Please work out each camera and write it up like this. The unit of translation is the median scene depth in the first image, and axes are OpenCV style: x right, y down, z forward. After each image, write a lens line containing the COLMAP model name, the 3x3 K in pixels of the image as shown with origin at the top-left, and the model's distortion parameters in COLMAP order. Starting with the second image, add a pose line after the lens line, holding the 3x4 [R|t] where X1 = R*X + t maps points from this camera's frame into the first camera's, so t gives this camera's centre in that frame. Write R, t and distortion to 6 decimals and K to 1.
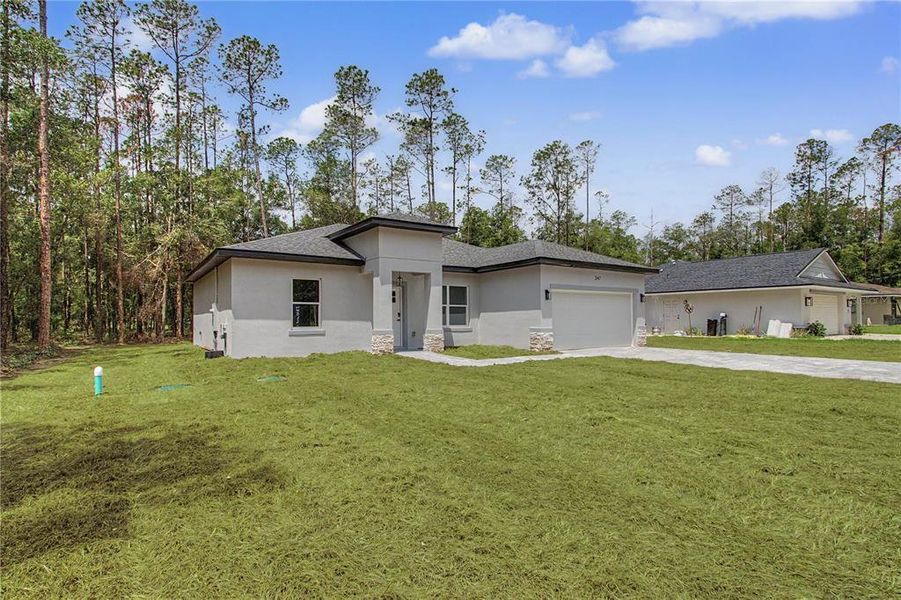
lens RADIAL K [[451.6, 0, 439.8], [0, 451.6, 307.9], [0, 0, 1]] dist [-0.000503, 0.009384]
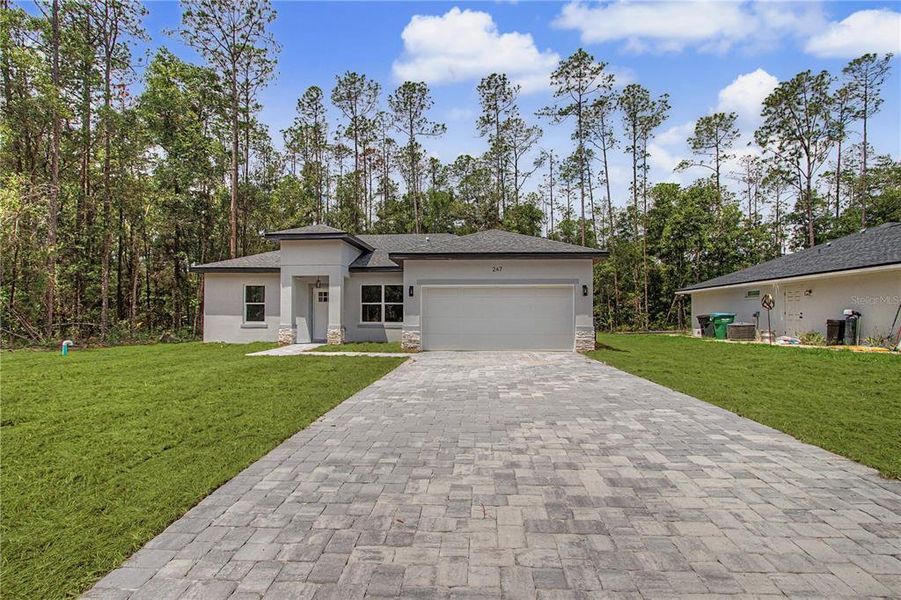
lens RADIAL K [[446.7, 0, 448.2], [0, 446.7, 308.1], [0, 0, 1]] dist [-0.000986, 0.009657]
pose [[0.793157, -0.007653, -0.608969, 0.777729], [0.009098, 0.999958, -0.000717, 0.007706], [0.608949, -0.004972, 0.793194, 0.251259]]
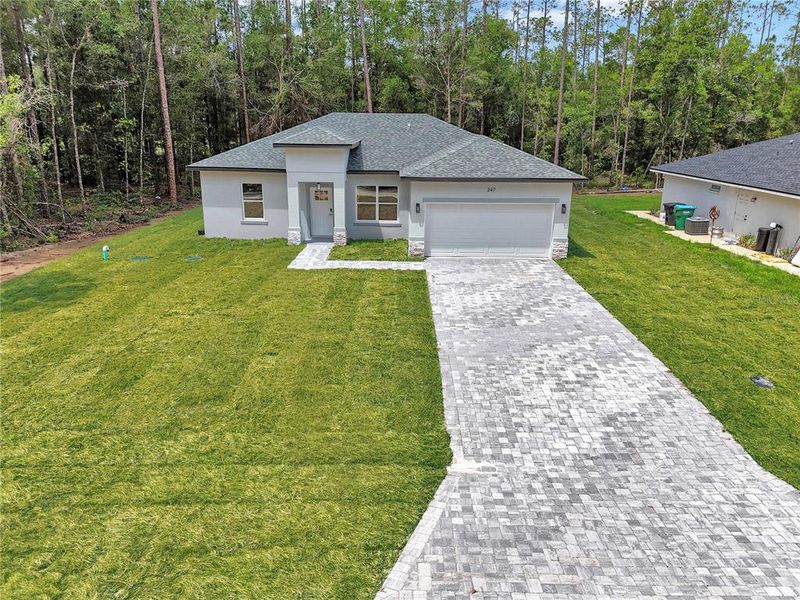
lens RADIAL K [[604.7, 0, 400.0], [0, 604.7, 300.0], [0, 0, 1]] dist [0.107516, -0.154446]
pose [[0.833488, 0.170725, -0.525501, 0.917253], [-0.003200, 0.952543, 0.304388, -0.240199], [0.552529, -0.252022, 0.794479, -0.262468]]
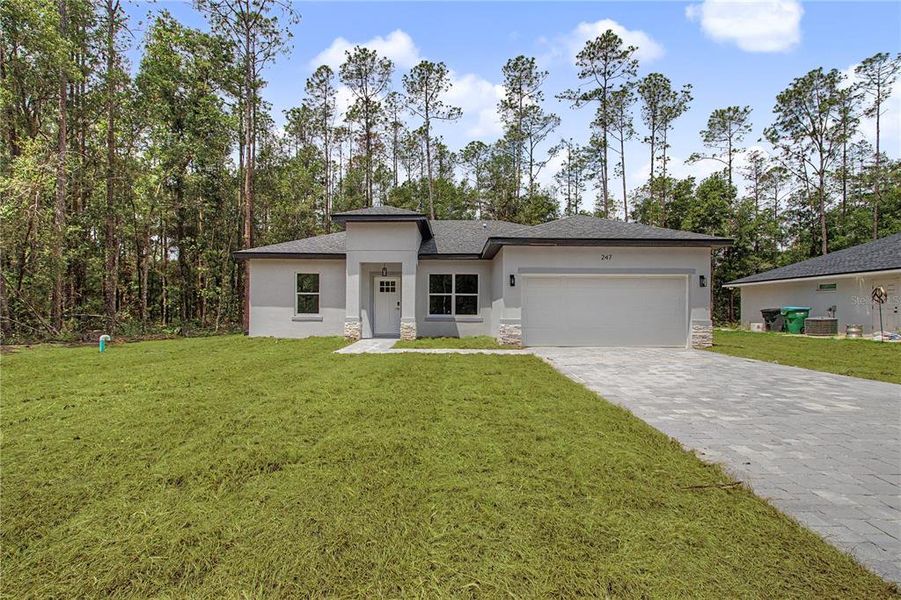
lens RADIAL K [[445.6, 0, 446.9], [0, 445.6, 311.7], [0, 0, 1]] dist [-0.000506, -0.000203]
pose [[0.827961, 0.009825, -0.560700, 0.539785], [0.003558, 0.999734, 0.022773, 0.009683], [0.560775, -0.020850, 0.827706, 0.194126]]
